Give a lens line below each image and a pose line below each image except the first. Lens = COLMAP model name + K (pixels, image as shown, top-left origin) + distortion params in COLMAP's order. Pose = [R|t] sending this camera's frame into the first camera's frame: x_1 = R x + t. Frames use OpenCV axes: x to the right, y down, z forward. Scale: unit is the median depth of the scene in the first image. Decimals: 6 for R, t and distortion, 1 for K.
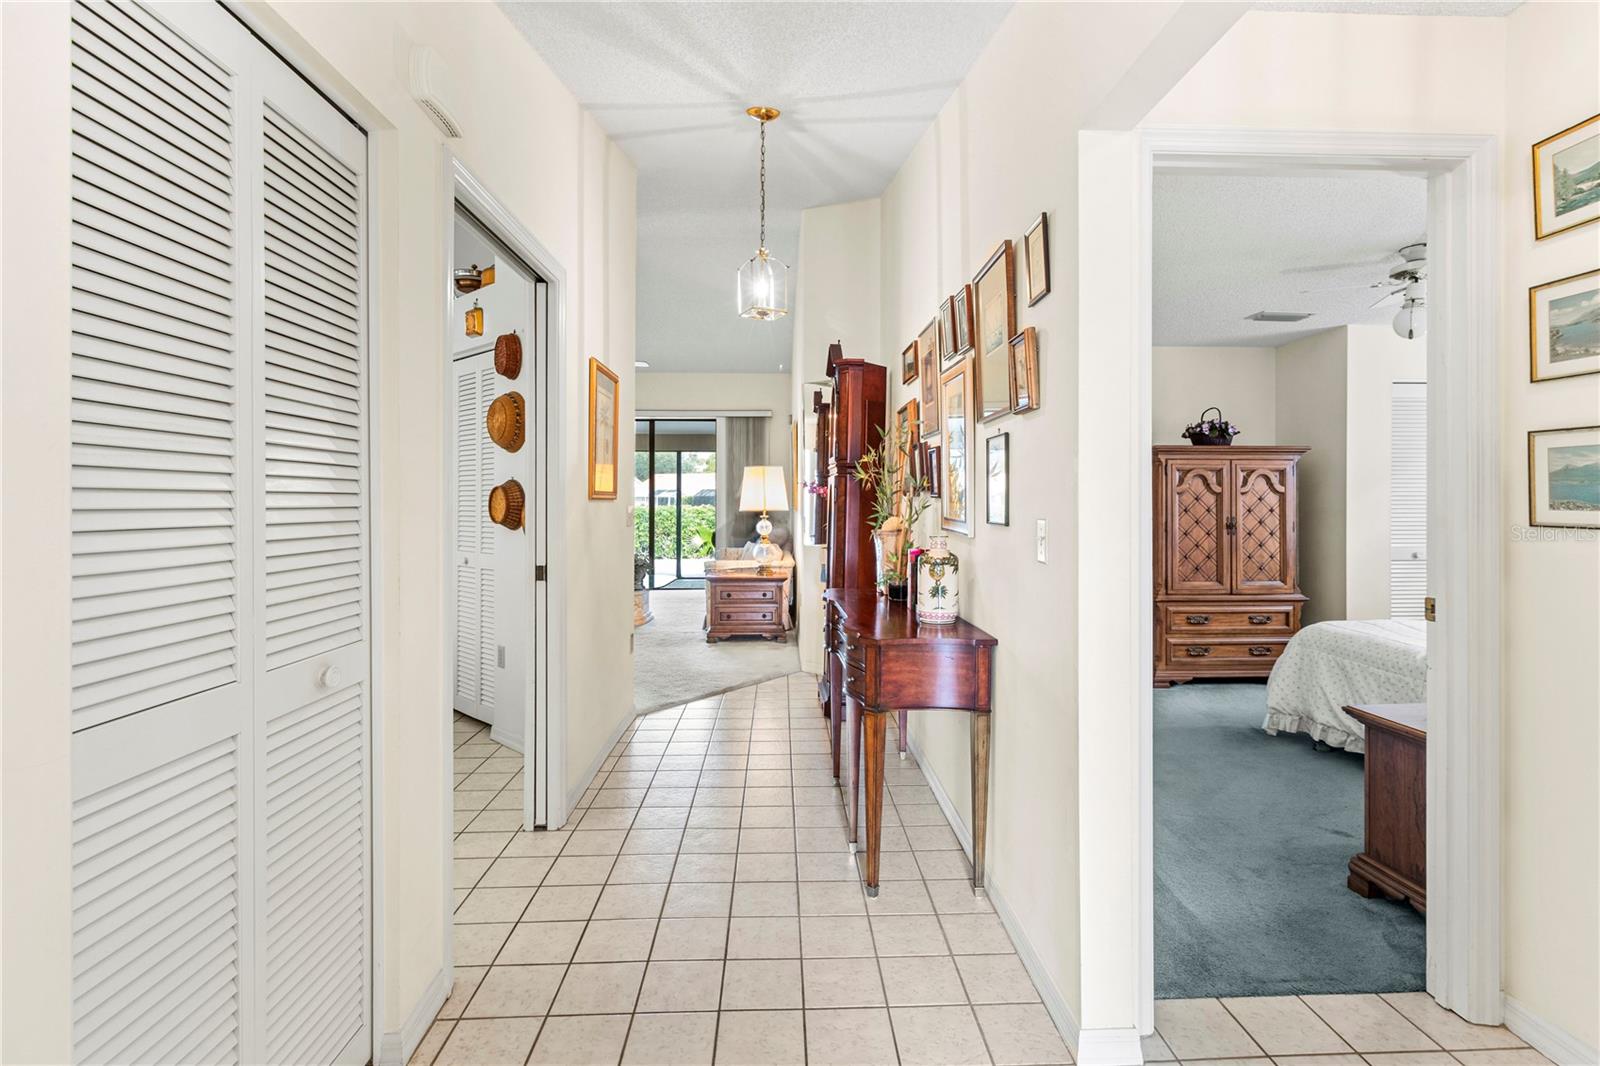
lens RADIAL K [[751.4, 0, 818.9], [0, 751.4, 496.5], [0, 0, 1]] dist [-0.000108, 0.000246]
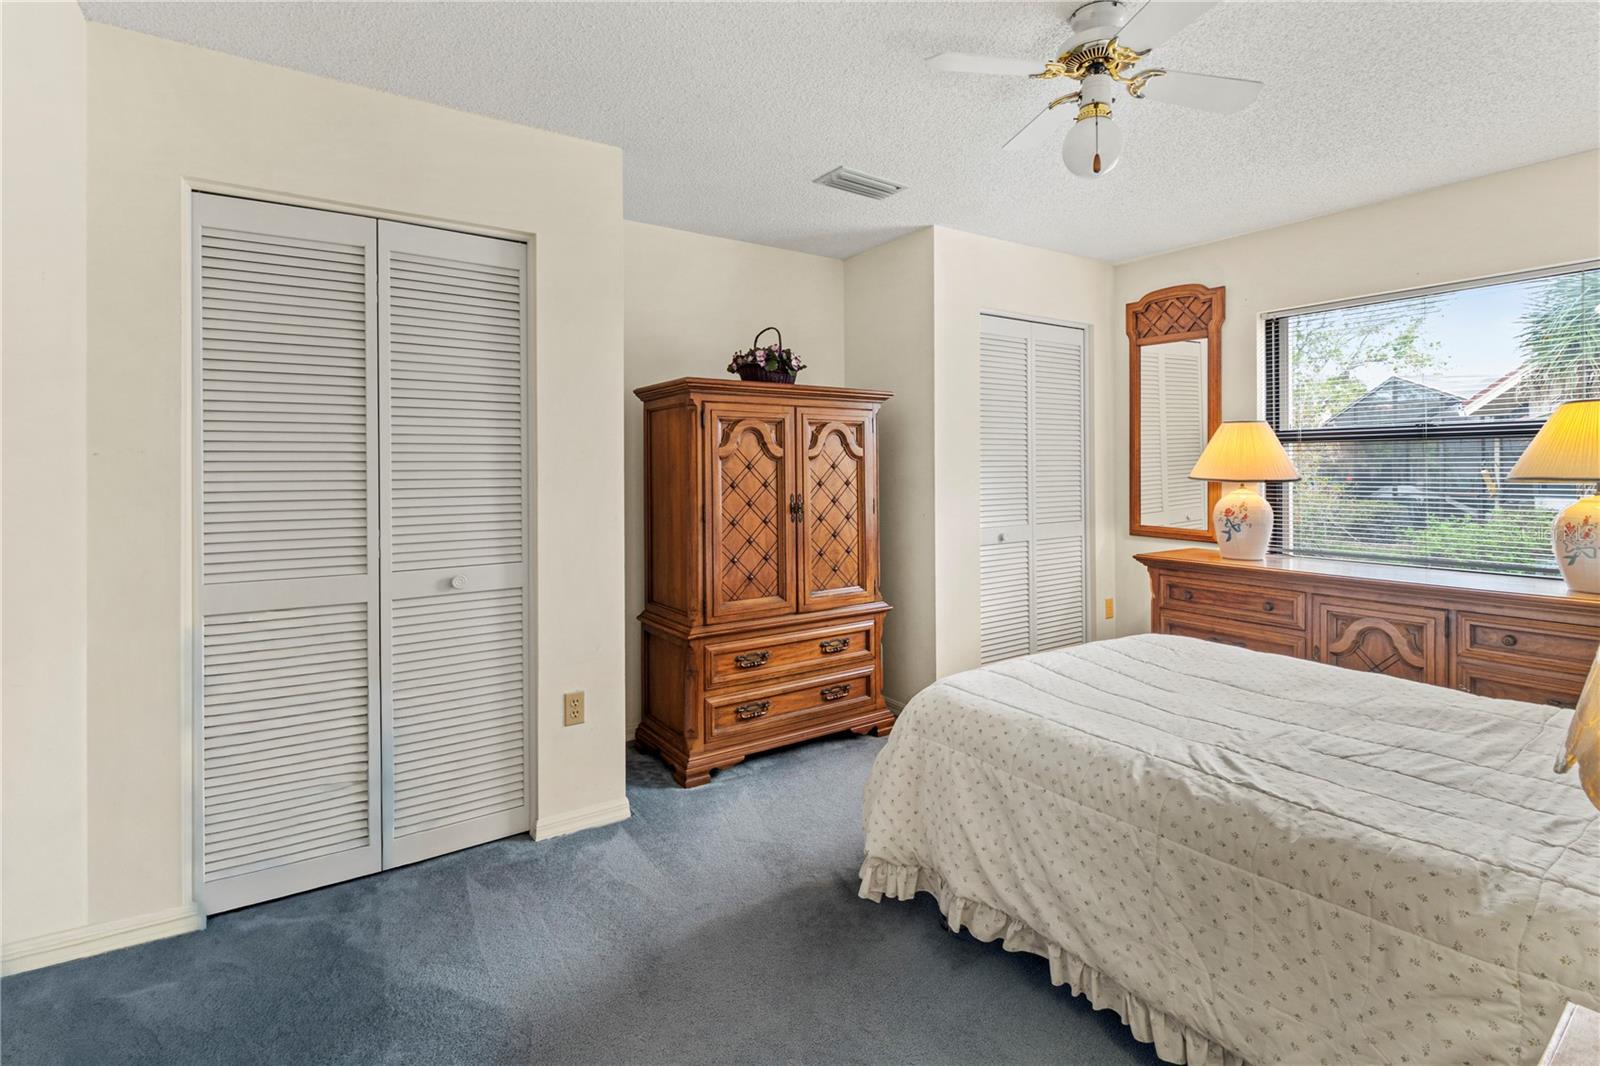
lens RADIAL K [[751.4, 0, 818.9], [0, 751.4, 496.5], [0, 0, 1]] dist [-0.000108, 0.000246]
pose [[0.850563, -0.026566, 0.525201, 0.223468], [0.003437, 0.998983, 0.044964, 0.000034], [-0.525862, -0.036440, 0.849789, 0.436654]]
